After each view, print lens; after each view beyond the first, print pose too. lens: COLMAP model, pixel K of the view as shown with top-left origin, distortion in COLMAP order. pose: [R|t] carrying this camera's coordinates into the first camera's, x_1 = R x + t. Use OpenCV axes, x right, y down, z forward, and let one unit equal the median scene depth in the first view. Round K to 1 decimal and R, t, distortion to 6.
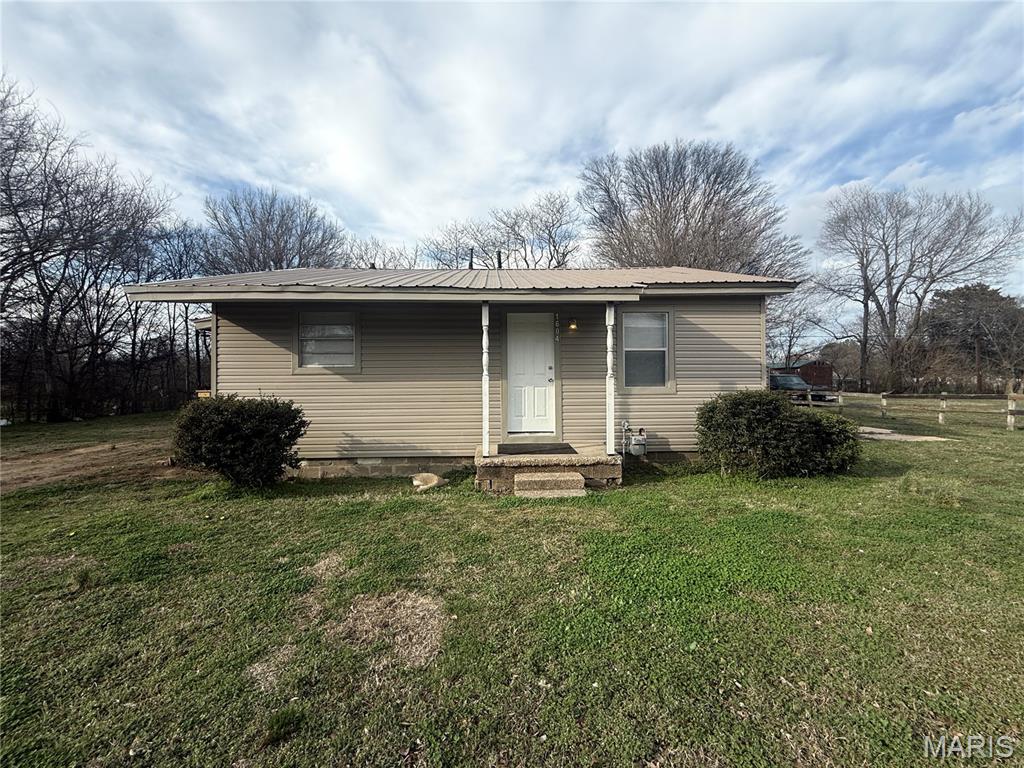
lens RADIAL K [[406.9, 0, 512.0], [0, 406.9, 384.0], [0, 0, 1]] dist [0.002156, 0.000704]
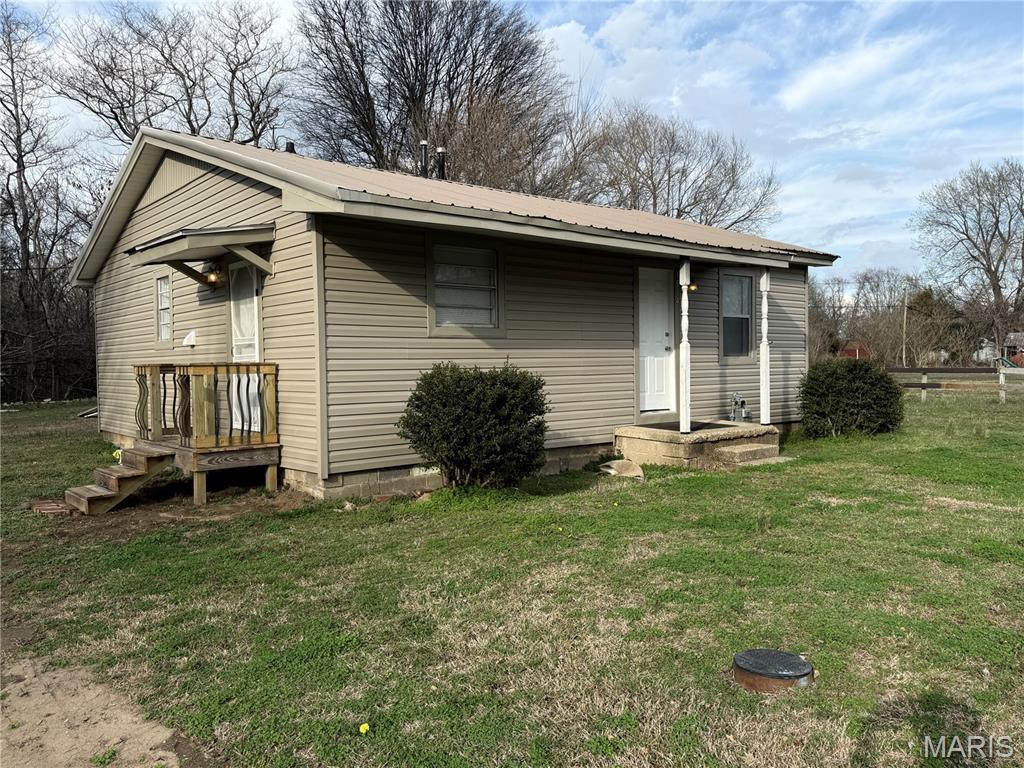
lens RADIAL K [[766.4, 0, 512.0], [0, 766.4, 384.0], [0, 0, 1]] dist [0.004676, -0.001843]
pose [[0.806406, -0.019912, 0.591027, -1.340221], [0.006816, 0.999680, 0.024380, 0.028227], [-0.591323, -0.015632, 0.806284, -0.116718]]
